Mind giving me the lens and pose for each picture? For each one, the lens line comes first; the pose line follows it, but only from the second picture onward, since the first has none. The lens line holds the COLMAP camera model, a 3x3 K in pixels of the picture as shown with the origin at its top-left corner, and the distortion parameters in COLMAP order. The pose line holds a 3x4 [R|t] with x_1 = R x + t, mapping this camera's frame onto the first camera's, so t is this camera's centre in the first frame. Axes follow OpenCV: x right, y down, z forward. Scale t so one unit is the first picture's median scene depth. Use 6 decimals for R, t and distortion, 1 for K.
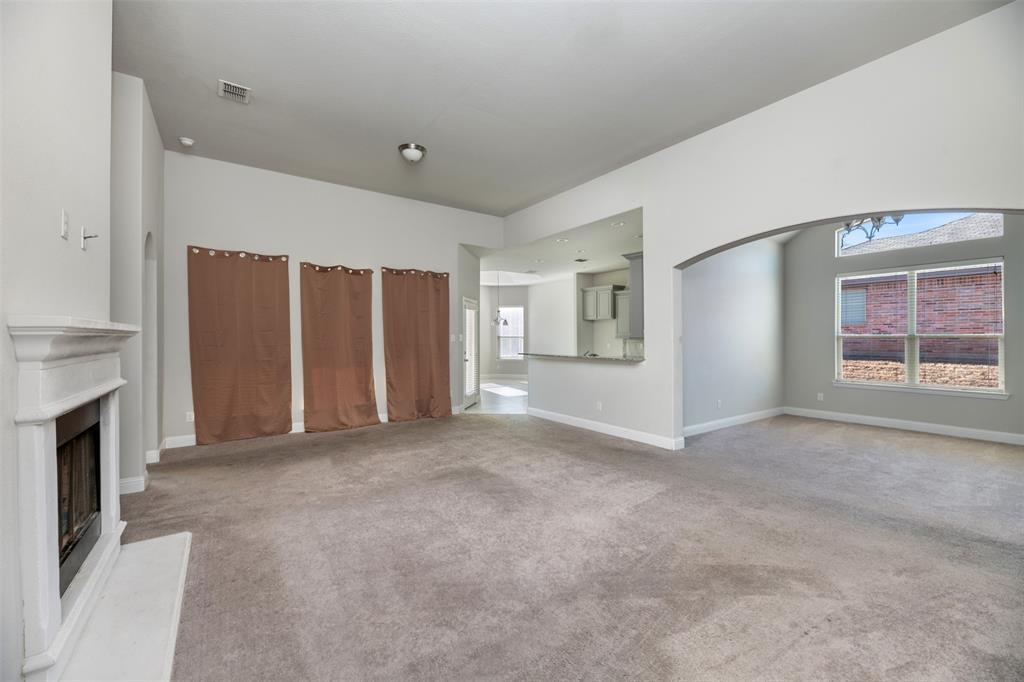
lens RADIAL K [[407.4, 0, 507.9], [0, 407.4, 337.8], [0, 0, 1]] dist [0.000075, 0.000059]
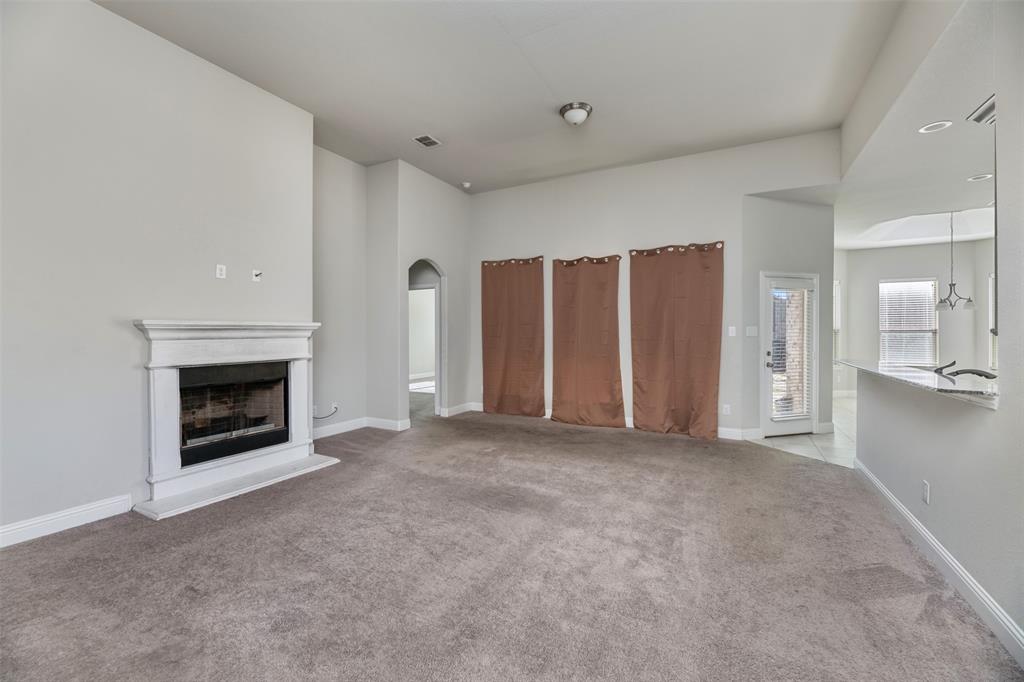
lens RADIAL K [[418.8, 0, 512.0], [0, 418.8, 341.0], [0, 0, 1]] dist [-0.002167, -0.000111]
pose [[0.456682, 0.030468, -0.889108, 0.404737], [0.001238, 0.999391, 0.034883, -0.011628], [0.889629, -0.017031, 0.456366, 0.388033]]
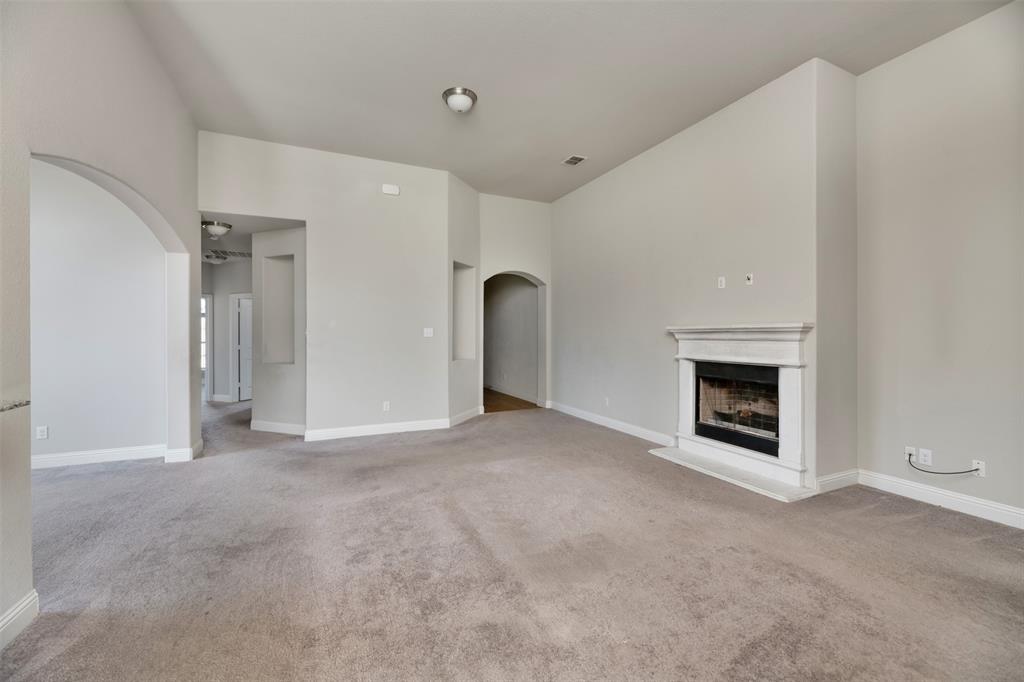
lens RADIAL K [[418.8, 0, 512.0], [0, 418.8, 341.0], [0, 0, 1]] dist [-0.002167, -0.000111]
pose [[-0.984581, 0.012079, 0.174514, -0.092914], [0.013490, 0.999885, 0.006899, -0.002835], [-0.174410, 0.009147, -0.984631, 1.041645]]
